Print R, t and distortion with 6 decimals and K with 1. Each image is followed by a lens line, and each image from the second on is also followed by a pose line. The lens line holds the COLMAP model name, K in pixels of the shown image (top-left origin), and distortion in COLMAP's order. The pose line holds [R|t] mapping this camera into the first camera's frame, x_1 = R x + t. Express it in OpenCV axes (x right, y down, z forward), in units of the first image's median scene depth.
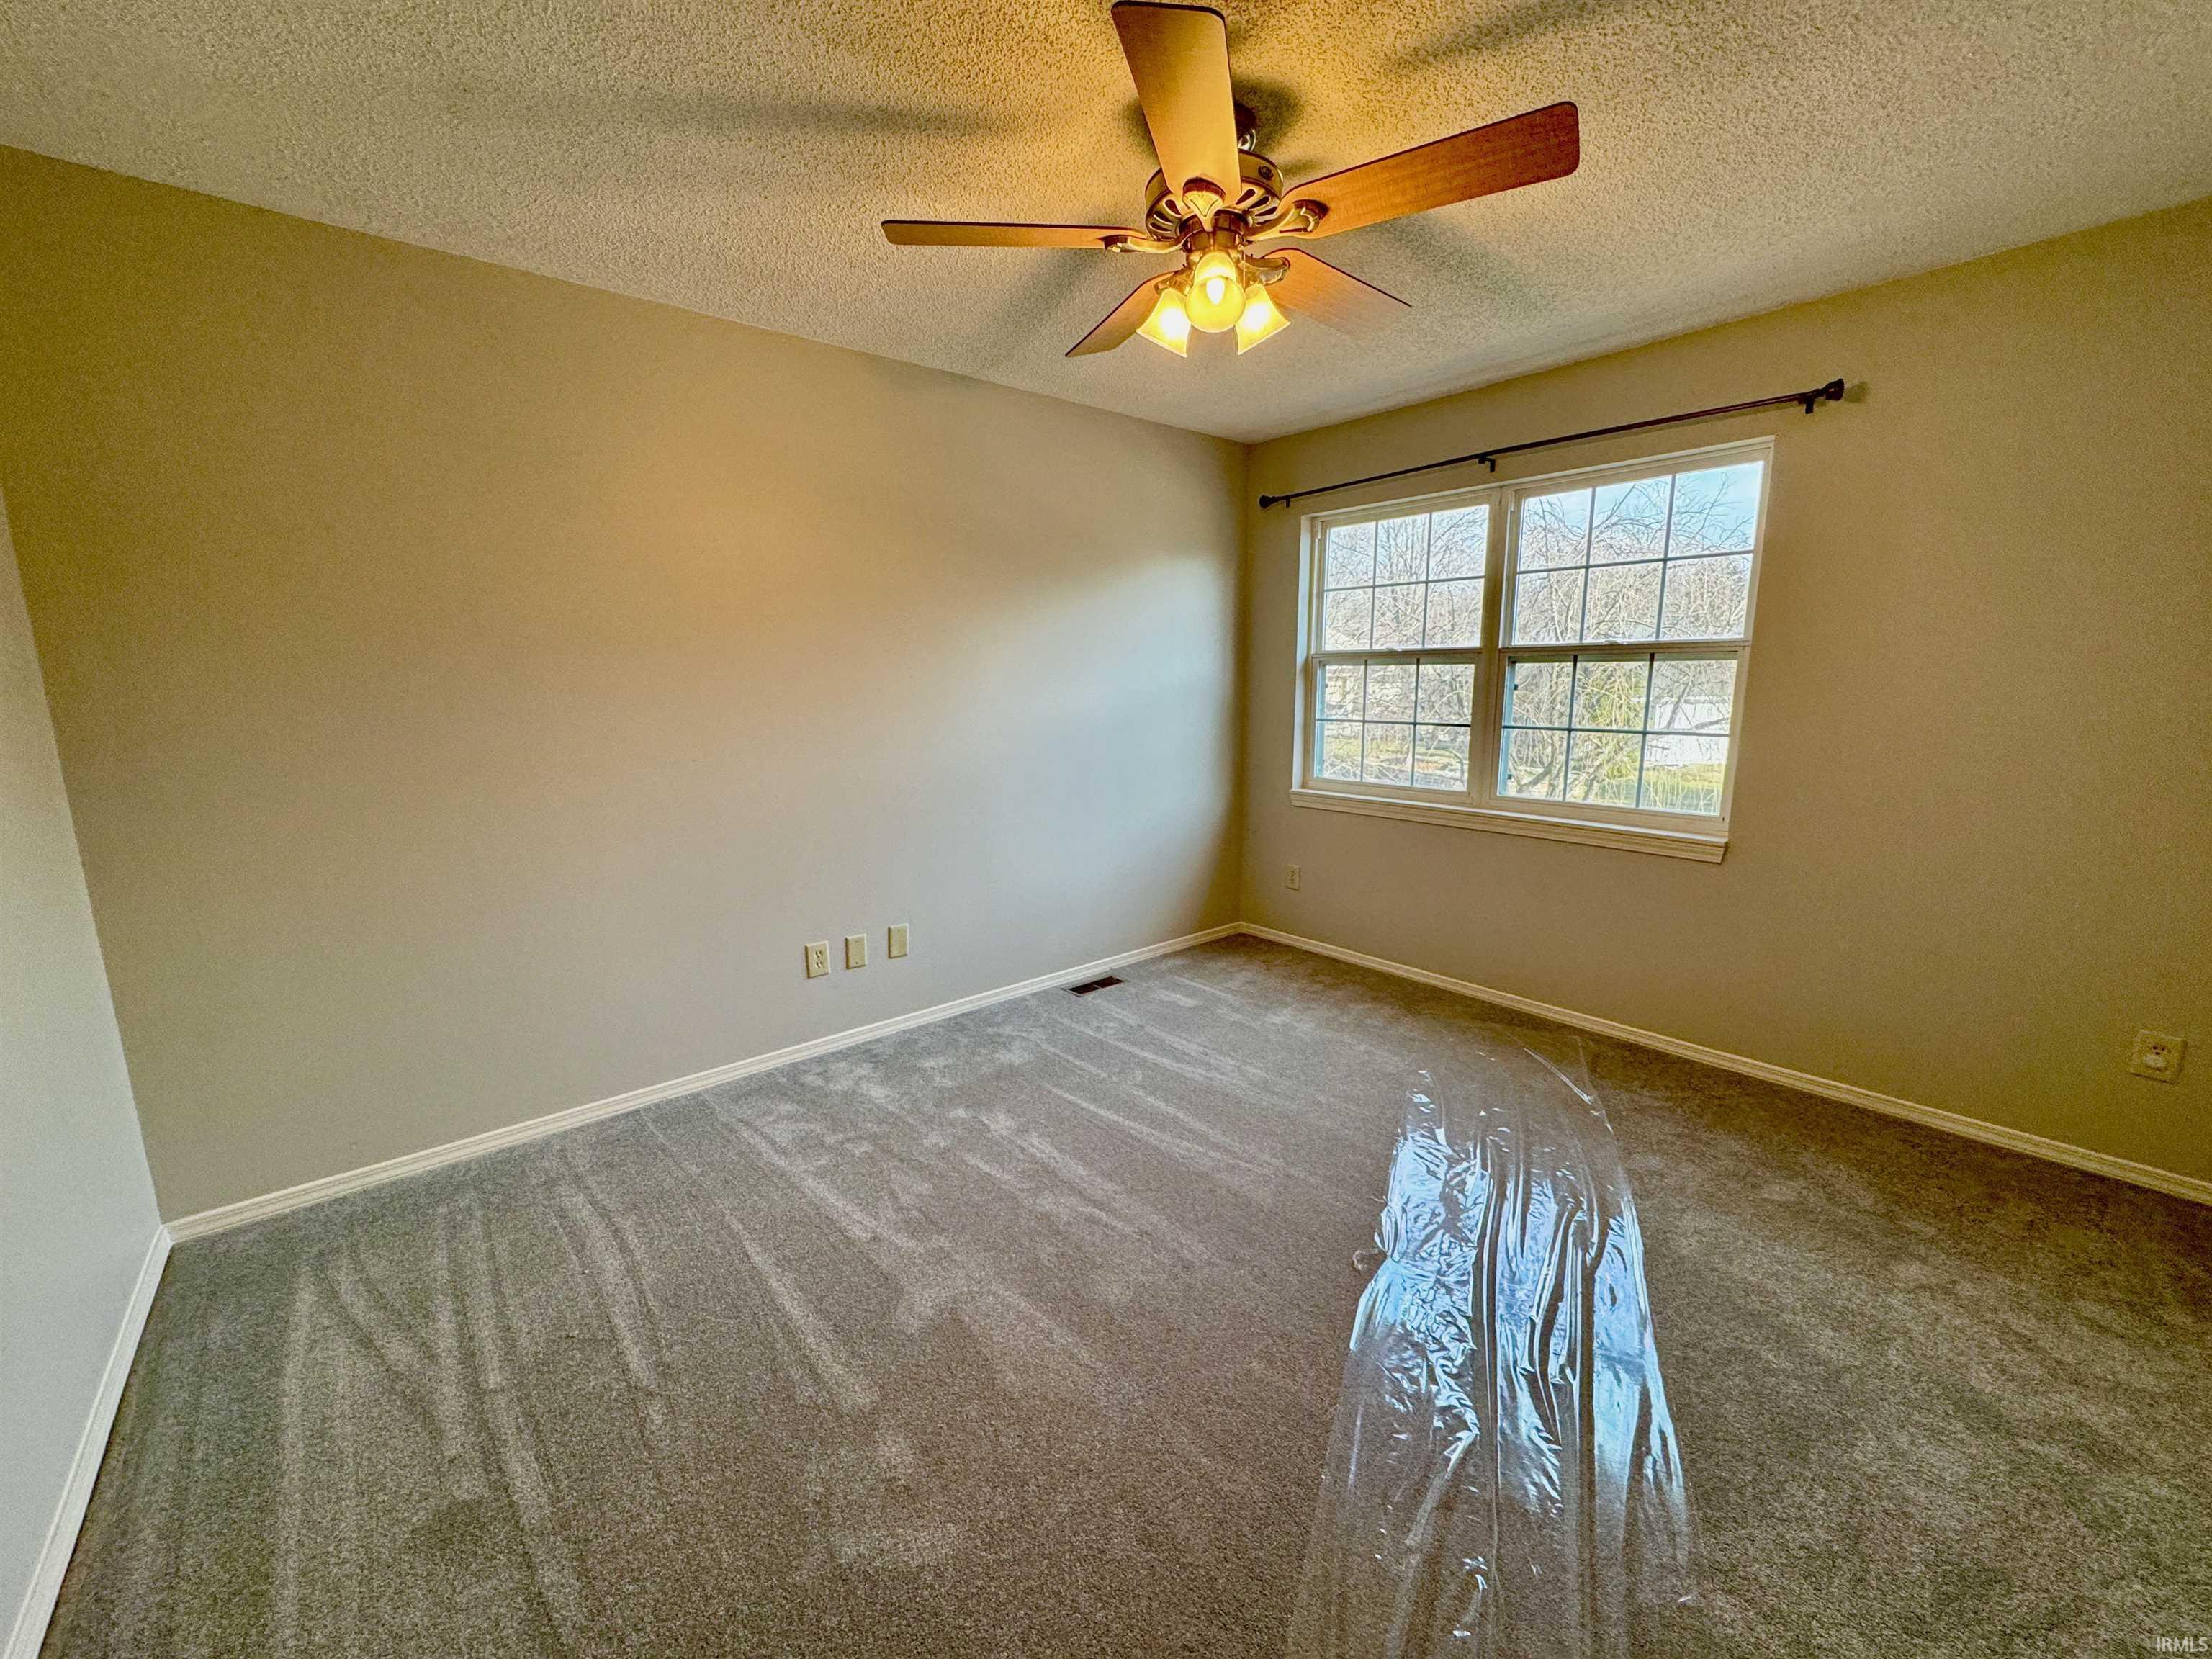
lens RADIAL K [[877.3, 0, 1108.0], [0, 877.3, 826.6], [0, 0, 1]] dist [0.001107, 0.000238]
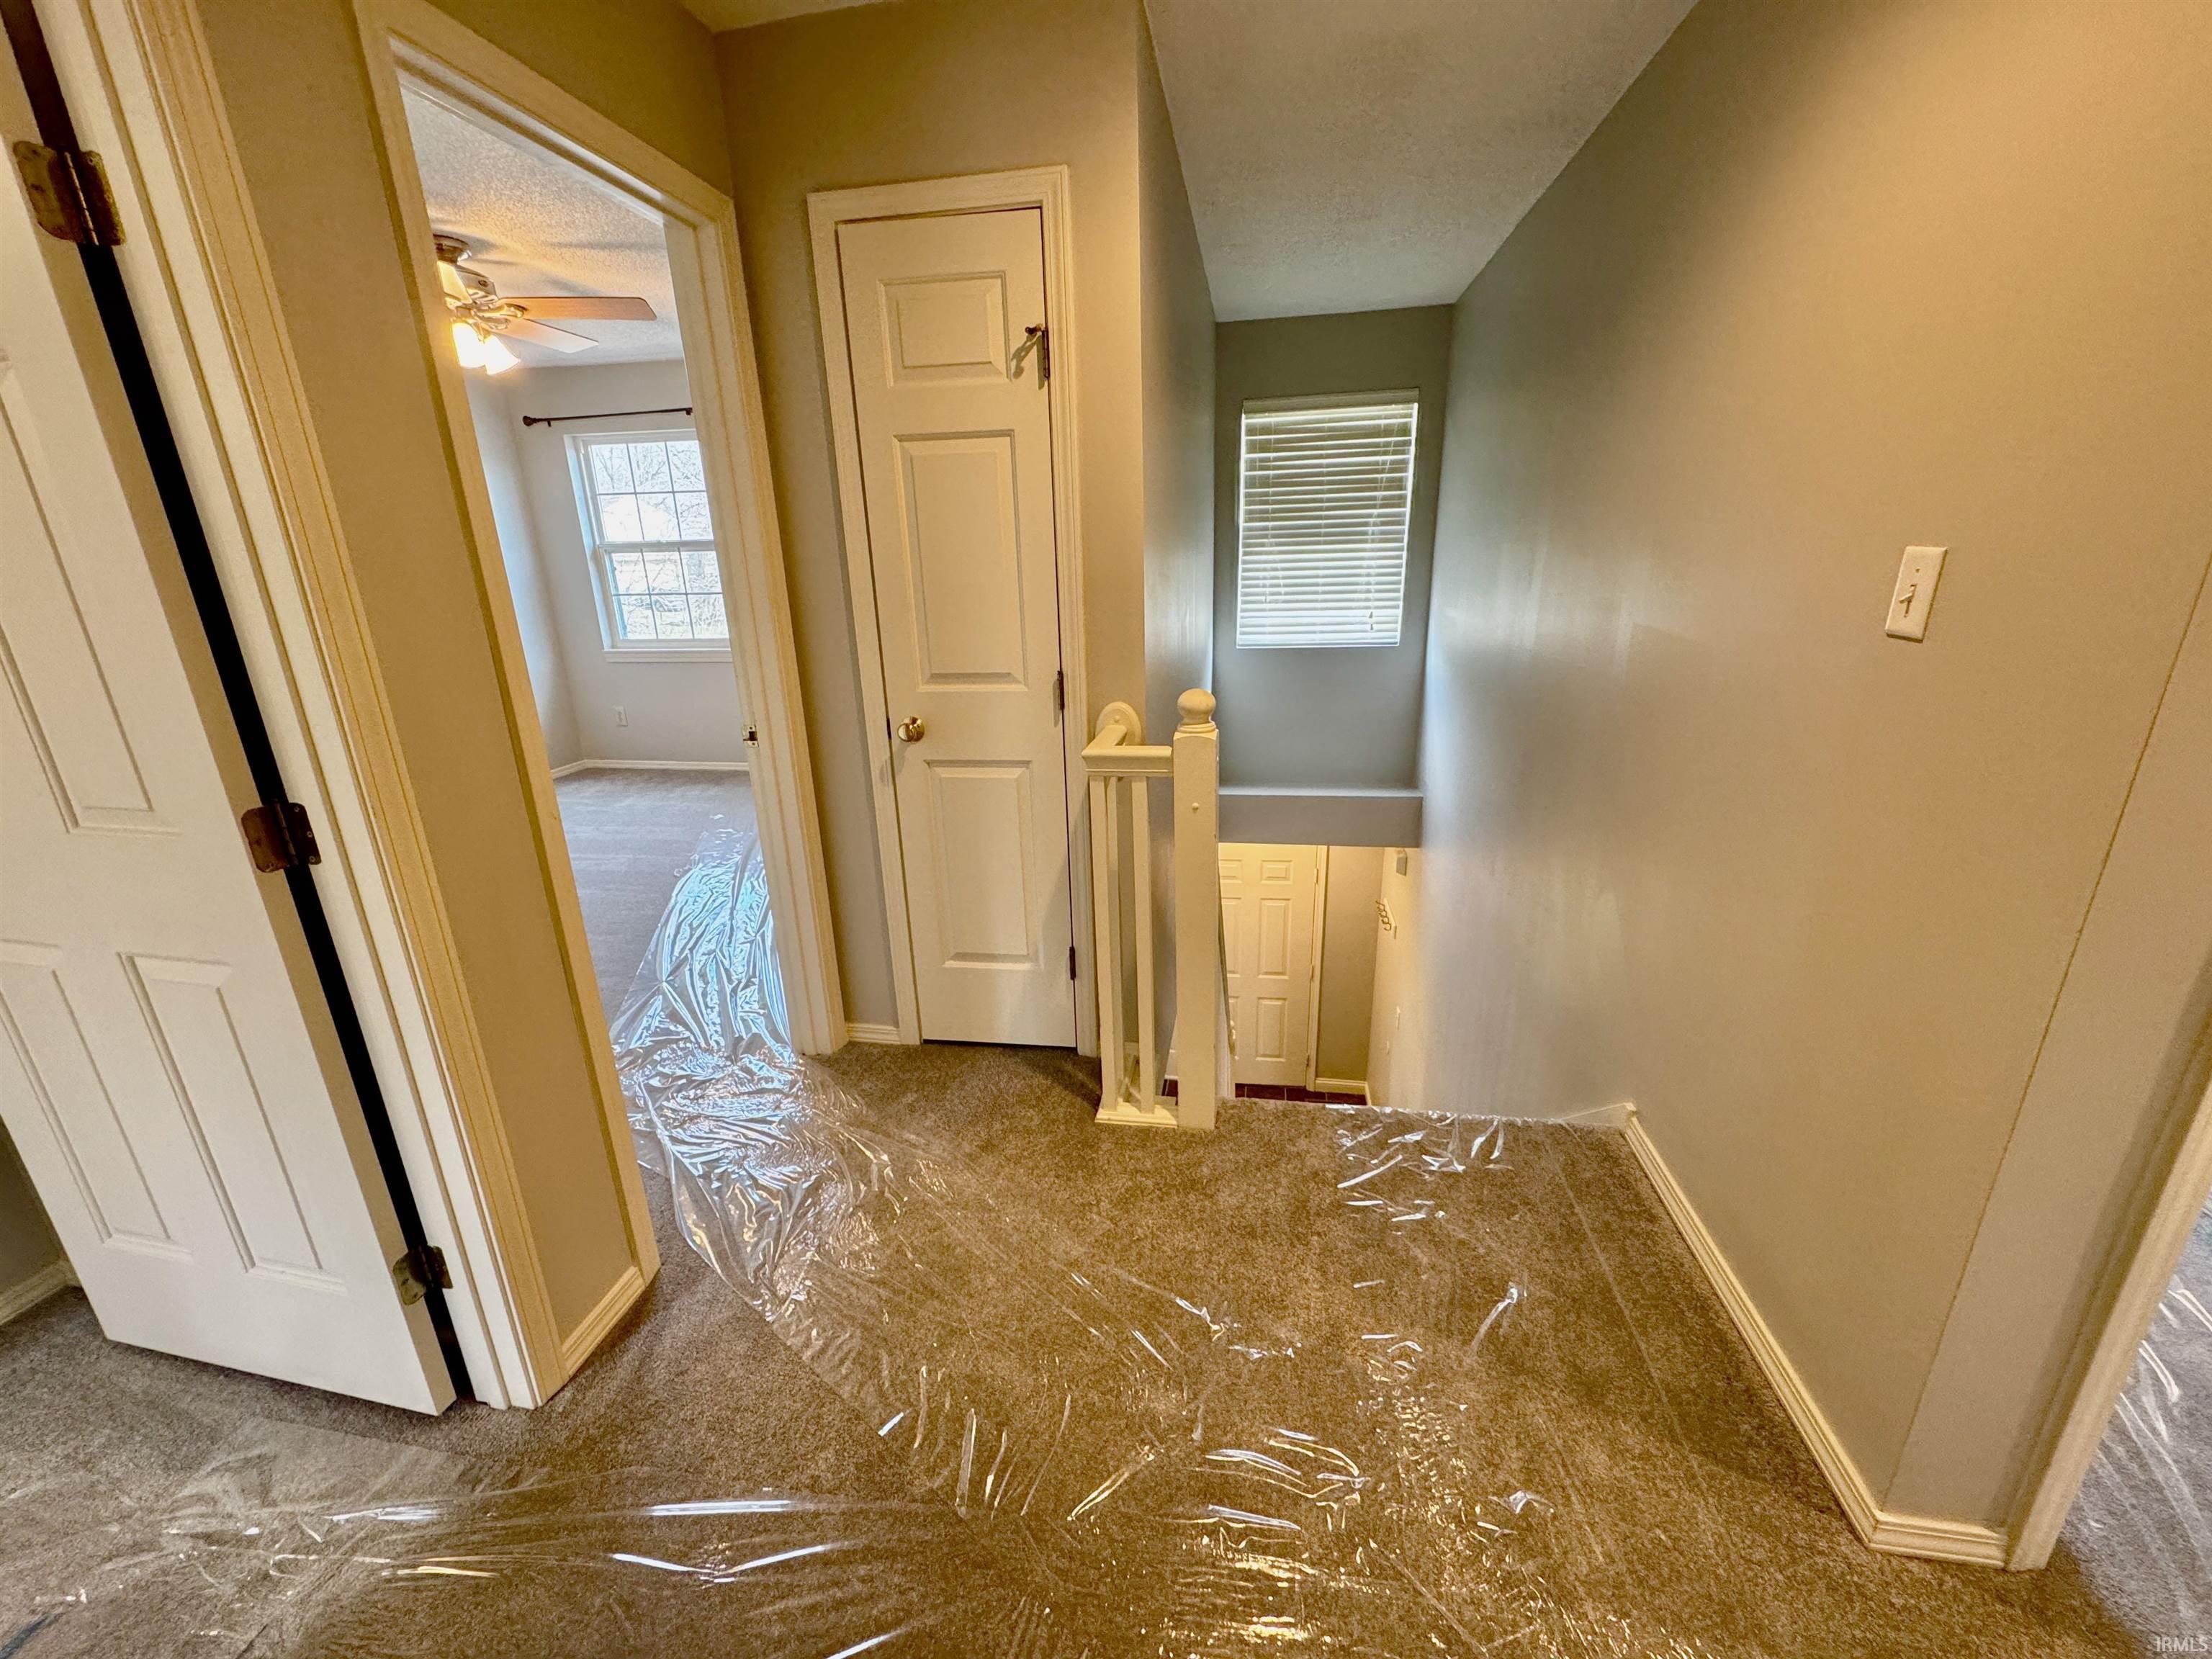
lens RADIAL K [[877.3, 0, 1108.0], [0, 877.3, 826.6], [0, 0, 1]] dist [0.001107, 0.000238]
pose [[0.764215, -0.203846, 0.611900, -0.077262], [0.126078, 0.977652, 0.168229, 0.096264], [-0.632518, -0.051416, 0.772837, -0.543450]]
